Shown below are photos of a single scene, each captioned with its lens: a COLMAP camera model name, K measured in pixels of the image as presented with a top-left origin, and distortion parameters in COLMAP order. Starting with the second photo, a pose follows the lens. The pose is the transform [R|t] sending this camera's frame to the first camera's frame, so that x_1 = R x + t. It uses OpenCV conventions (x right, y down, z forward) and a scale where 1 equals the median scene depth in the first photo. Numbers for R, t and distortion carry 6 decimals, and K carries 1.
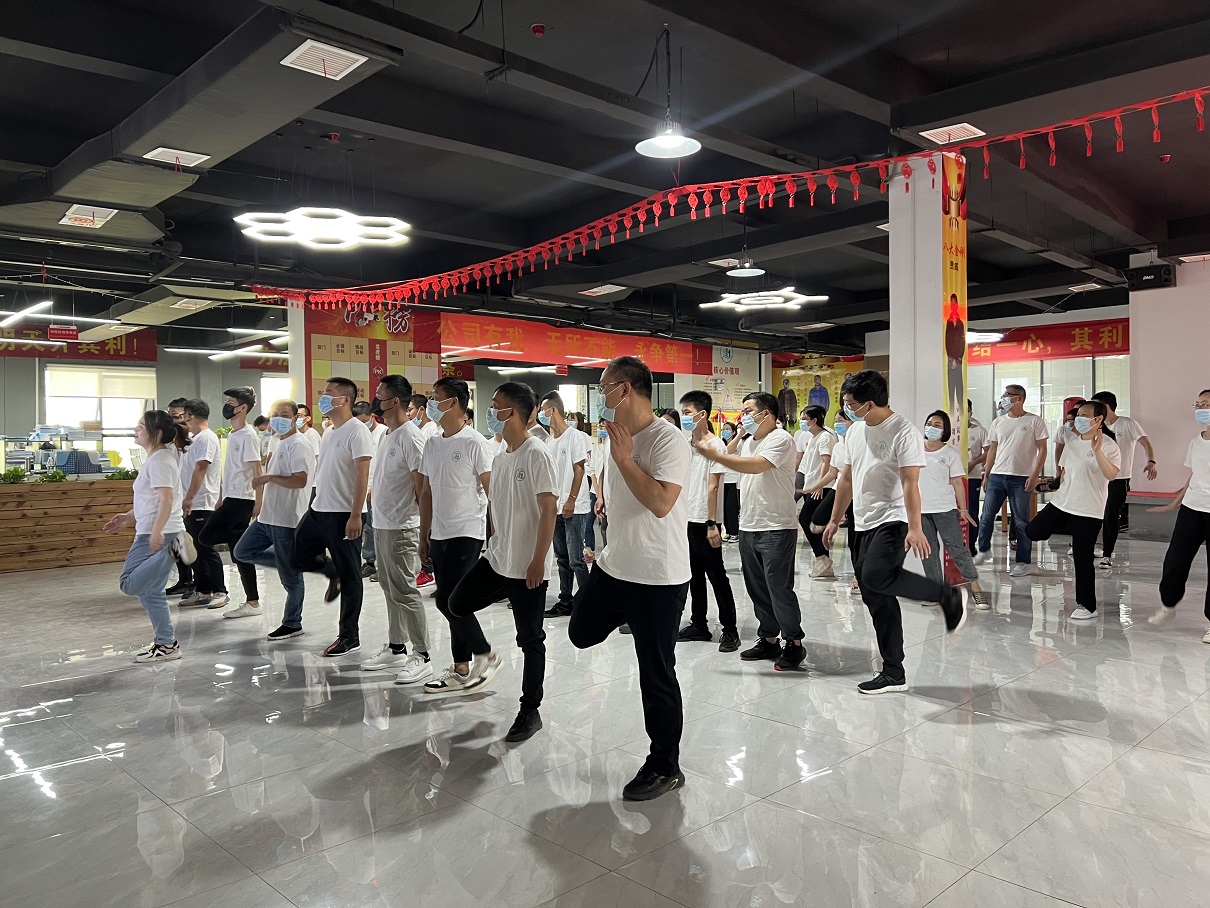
lens RADIAL K [[903.3, 0, 616.6], [0, 903.3, 443.1], [0, 0, 1]] dist [0.042926, -0.009979]
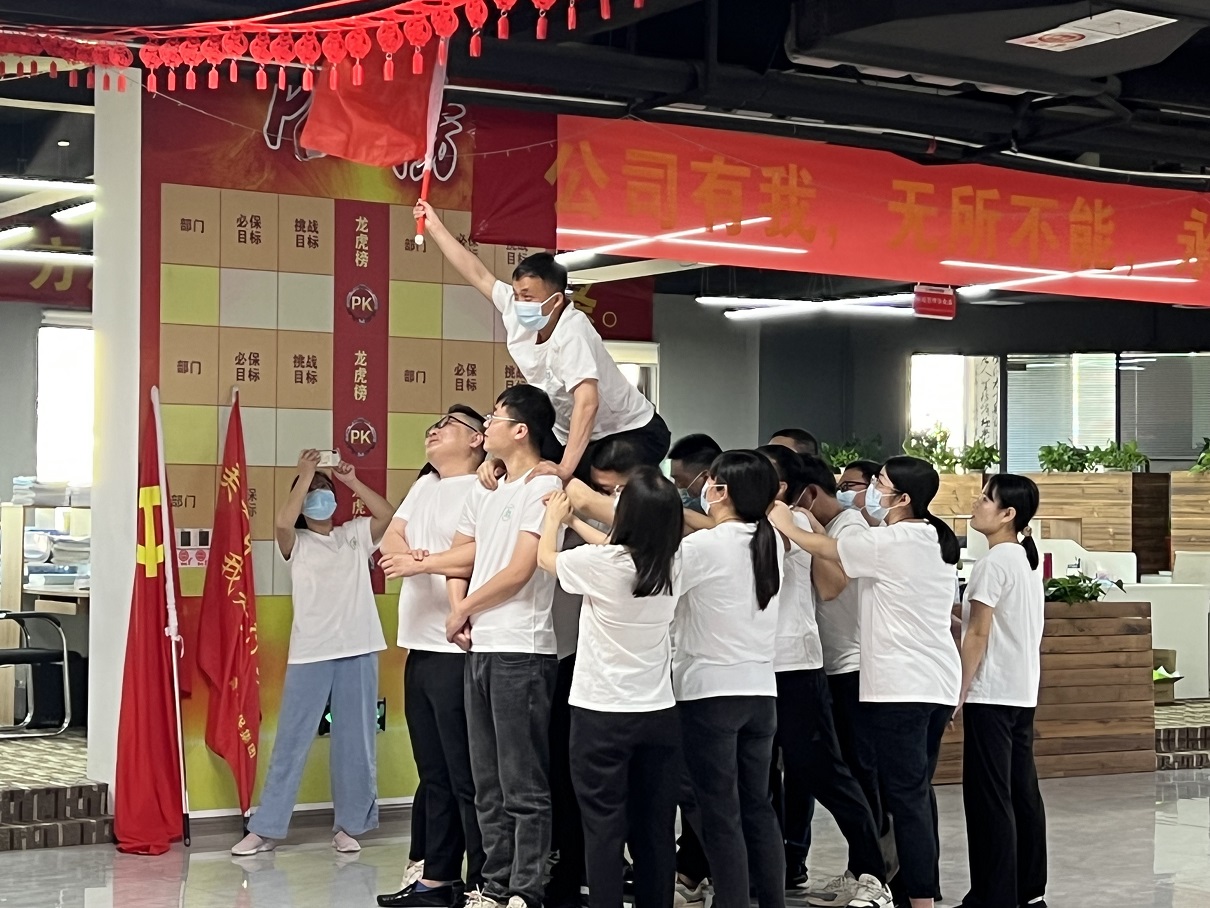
lens RADIAL K [[2641.2, 0, 602.8], [0, 2641.2, 453.0], [0, 0, 1]] dist [0.140197, 0.000000]
pose [[0.984777, 0.013456, -0.173301, -0.017658], [-0.018729, 0.999409, -0.028824, -0.000805], [0.172811, 0.031630, 0.984447, 0.100558]]
